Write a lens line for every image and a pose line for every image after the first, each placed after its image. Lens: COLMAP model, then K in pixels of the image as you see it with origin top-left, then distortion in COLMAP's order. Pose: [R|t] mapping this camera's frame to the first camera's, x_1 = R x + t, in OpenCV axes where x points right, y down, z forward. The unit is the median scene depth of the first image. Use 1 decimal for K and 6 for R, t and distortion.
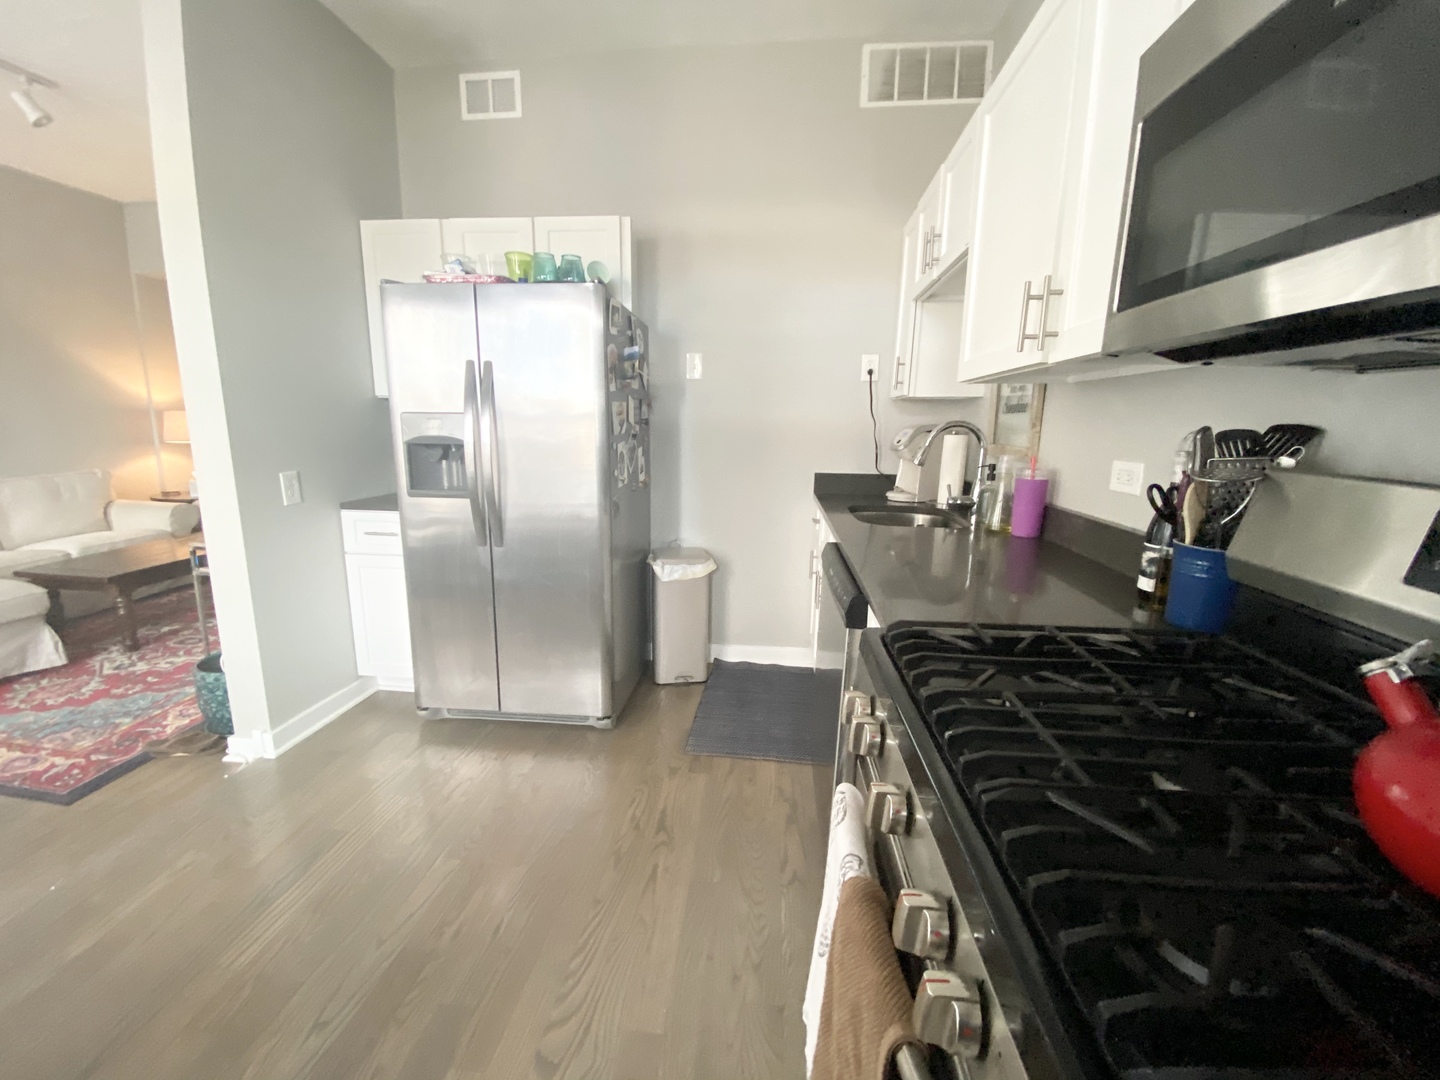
lens RADIAL K [[592.0, 0, 707.5], [0, 592.0, 544.0], [0, 0, 1]] dist [0.000540, -0.012354]
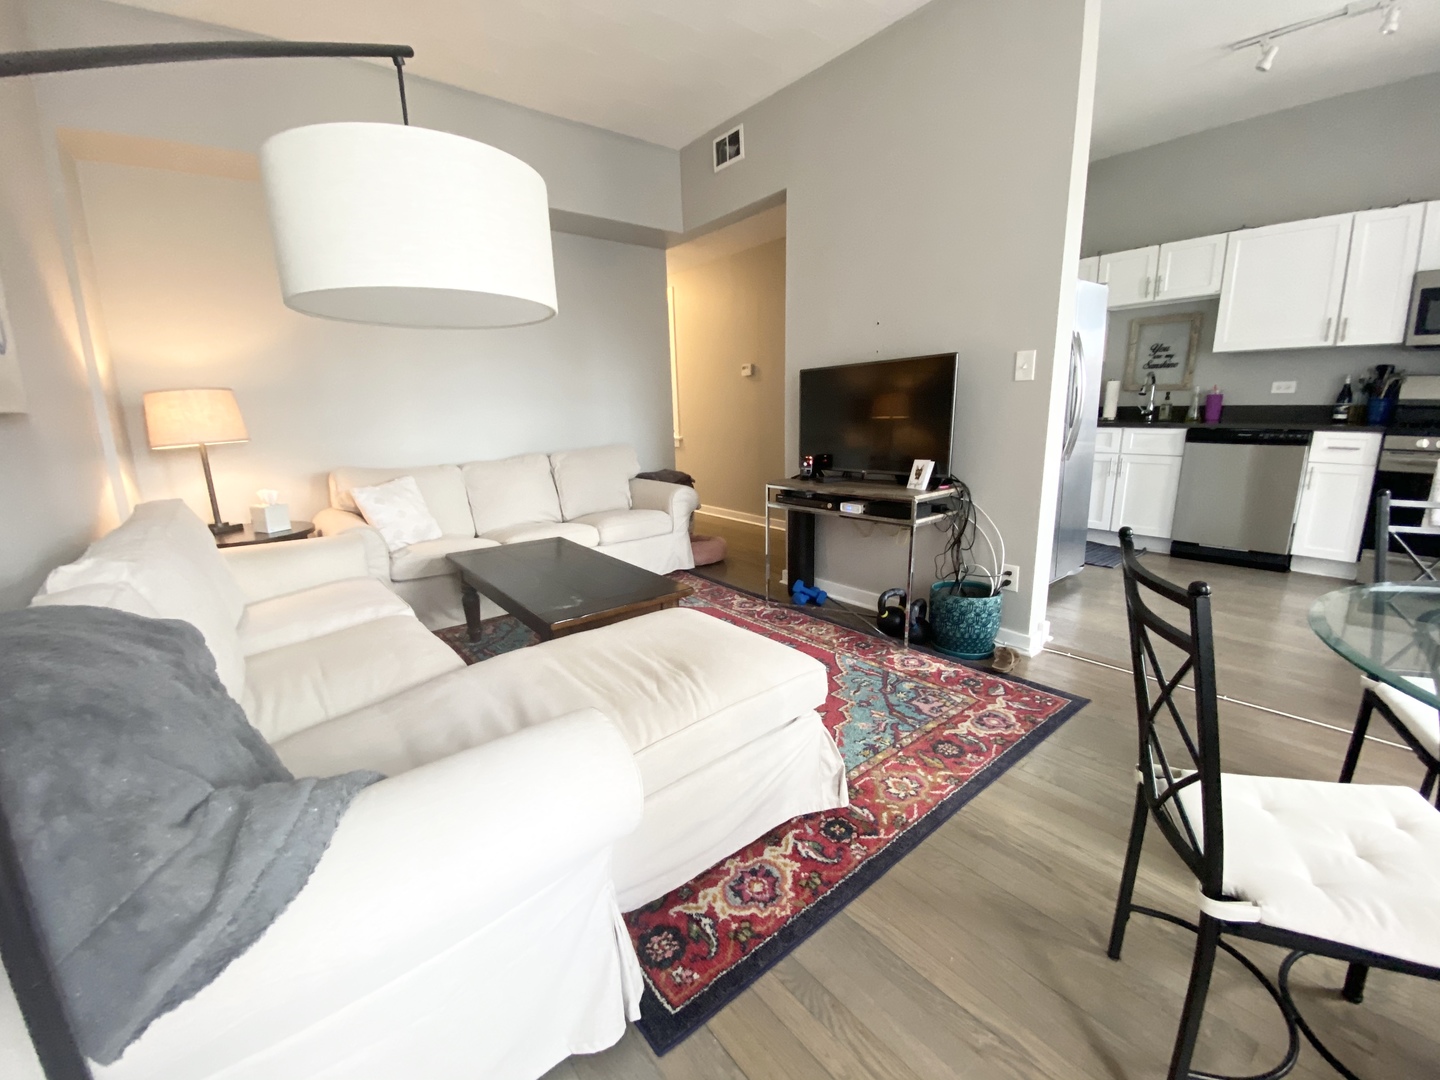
lens RADIAL K [[580.1, 0, 715.4], [0, 580.1, 543.3], [0, 0, 1]] dist [0.002839, -0.013352]
pose [[0.716683, -0.198890, 0.668437, -1.652835], [0.180457, 0.978716, 0.097730, -0.073994], [-0.673647, 0.050582, 0.737320, 0.445660]]
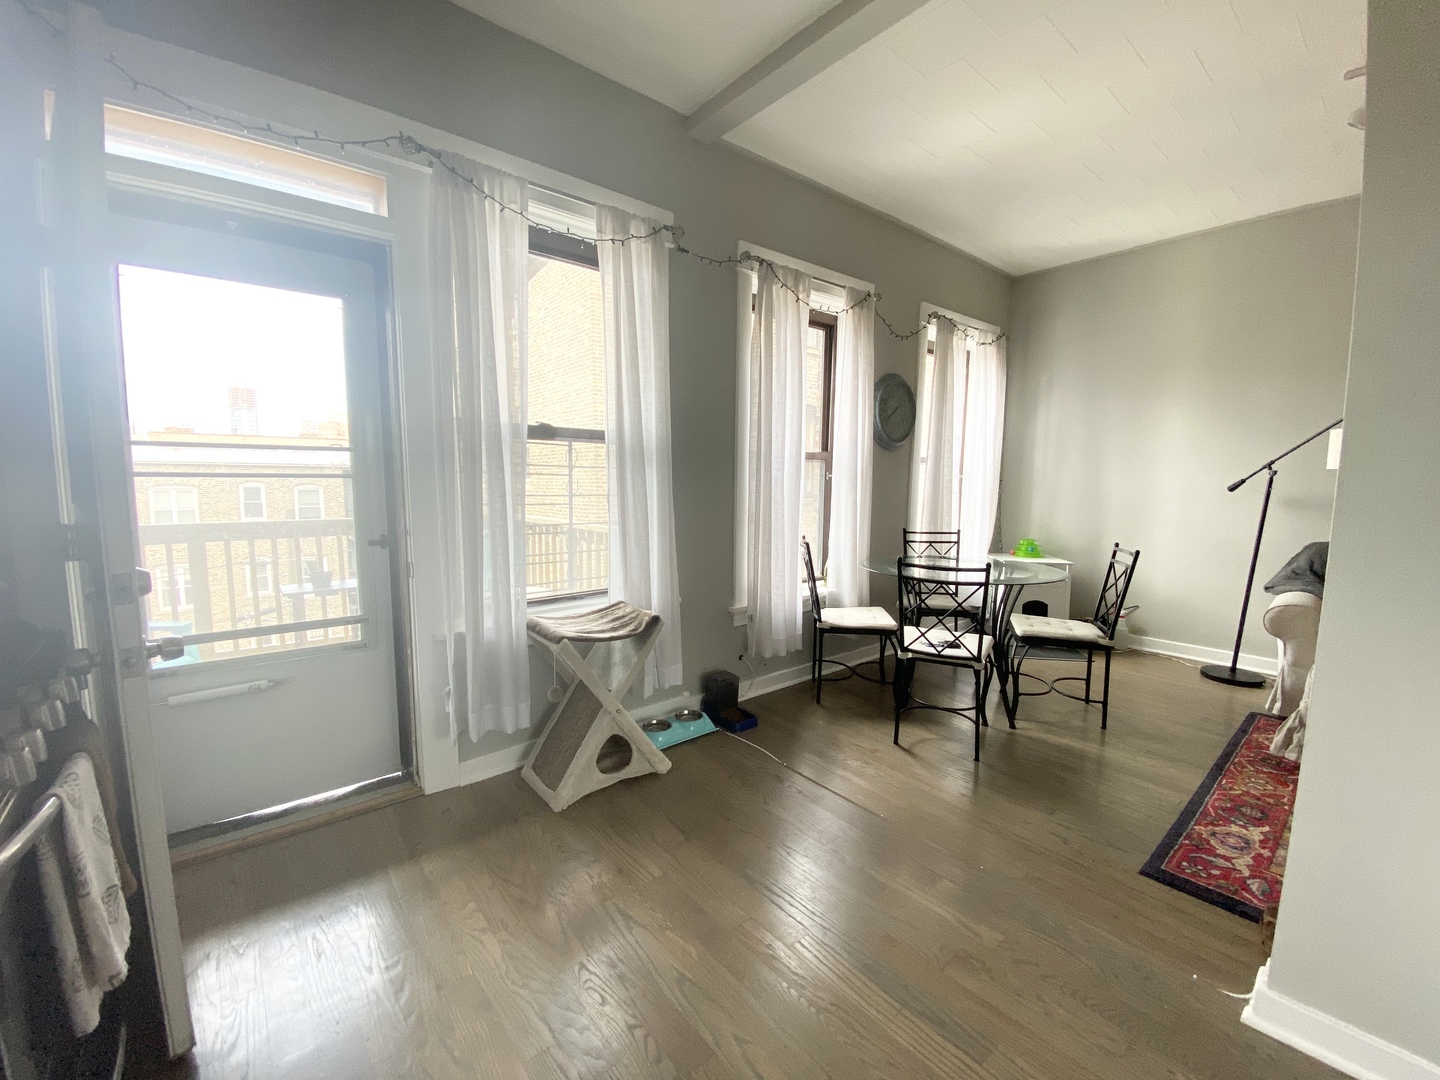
lens RADIAL K [[592.0, 0, 707.5], [0, 592.0, 544.0], [0, 0, 1]] dist [0.000540, -0.012354]
pose [[-0.703334, 0.061201, -0.708220, 0.049685], [-0.152354, 0.960158, 0.234276, -0.140500], [0.694341, 0.272675, -0.665988, 0.701825]]
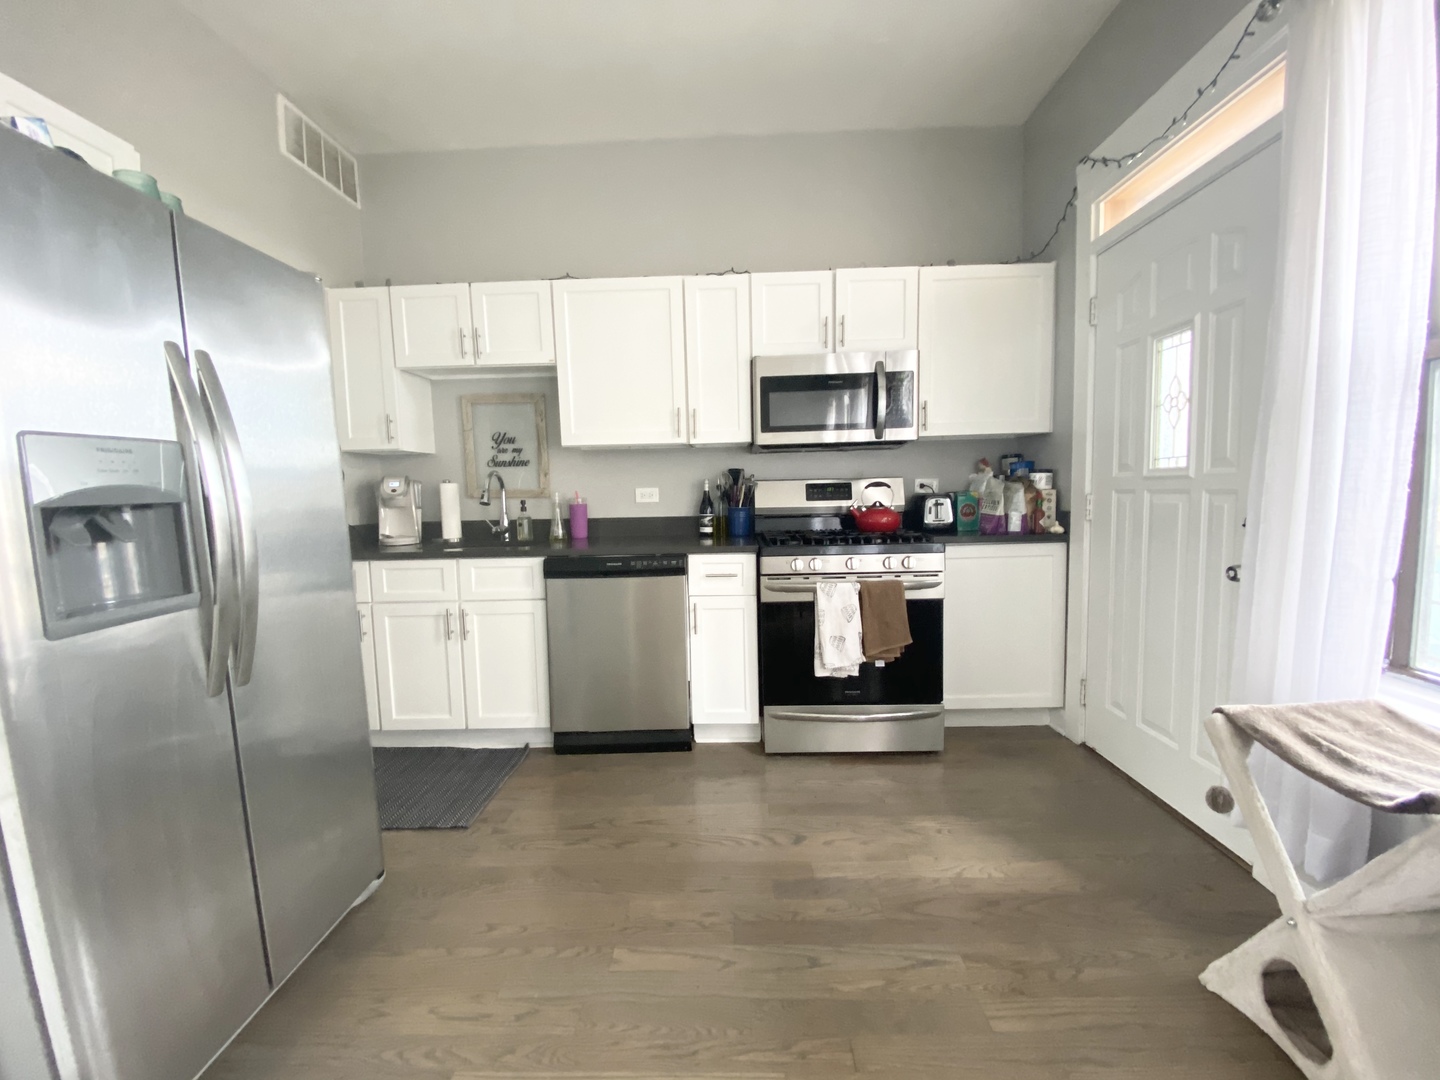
lens RADIAL K [[579.1, 0, 720.0], [0, 579.1, 540.0], [0, 0, 1]] dist [0.014856, -0.017186]
pose [[-0.079027, -0.103911, 0.991442, -0.751417], [0.219630, 0.968299, 0.118992, -0.077088], [-0.972377, 0.227154, -0.053699, 0.467638]]
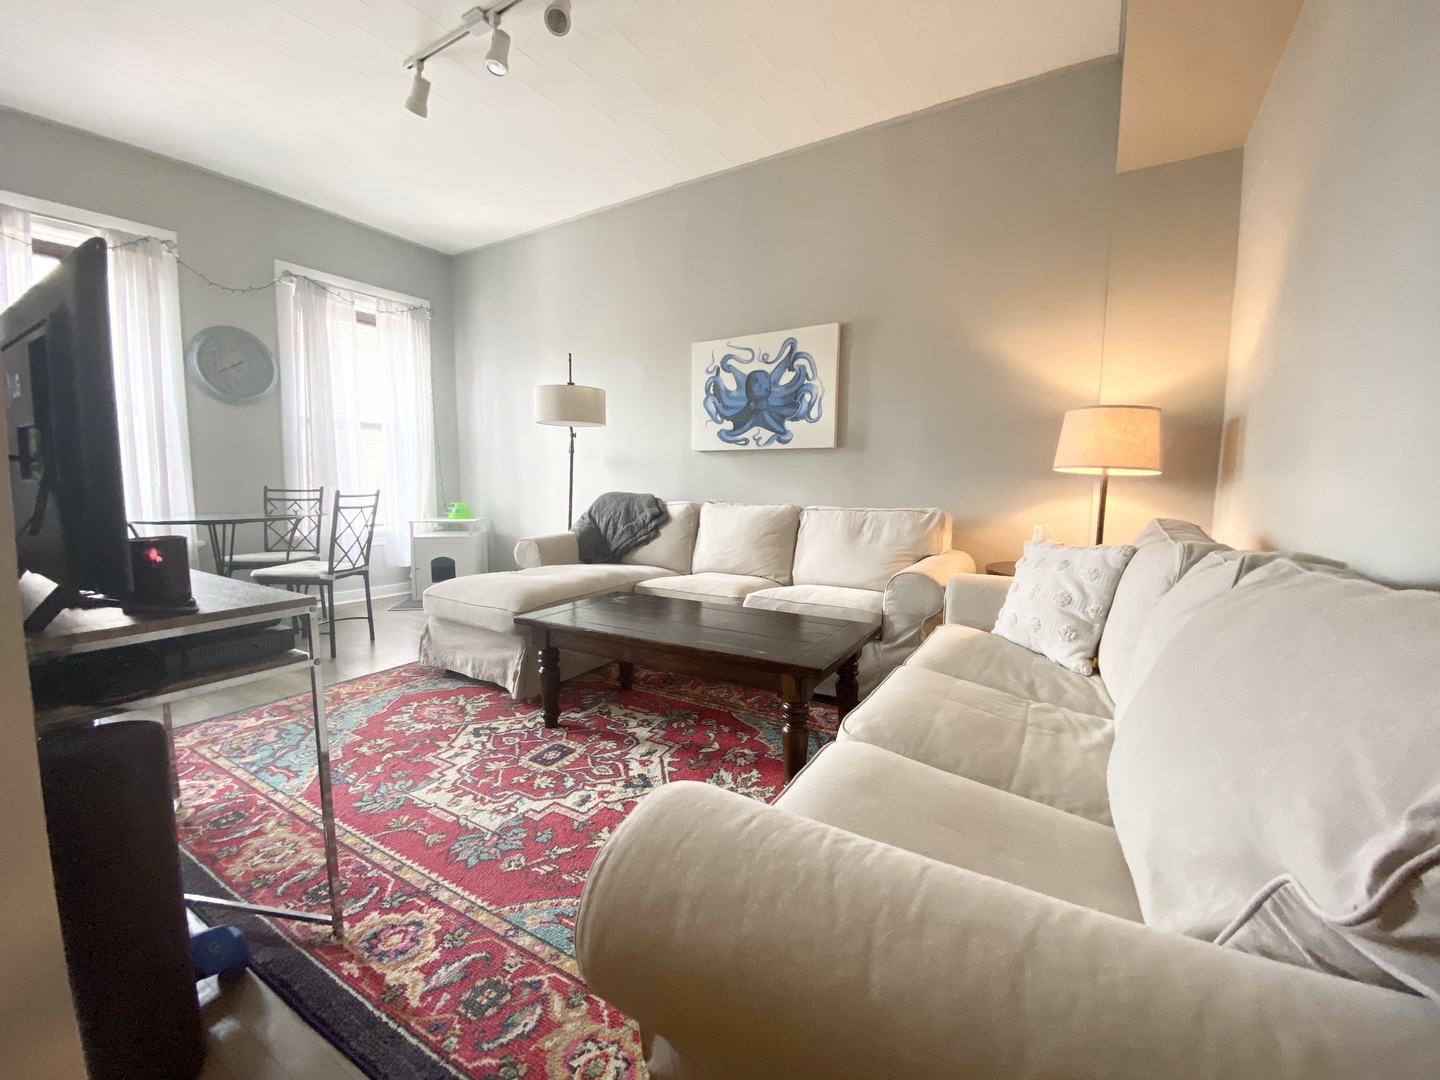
lens RADIAL K [[579.6, 0, 736.8], [0, 579.6, 562.2], [0, 0, 1]] dist [0.001130, -0.013248]
pose [[-0.407849, 0.094934, -0.908101, -0.513476], [-0.203782, 0.960027, 0.191886, -0.235676], [0.890018, 0.263315, -0.372200, 1.665200]]
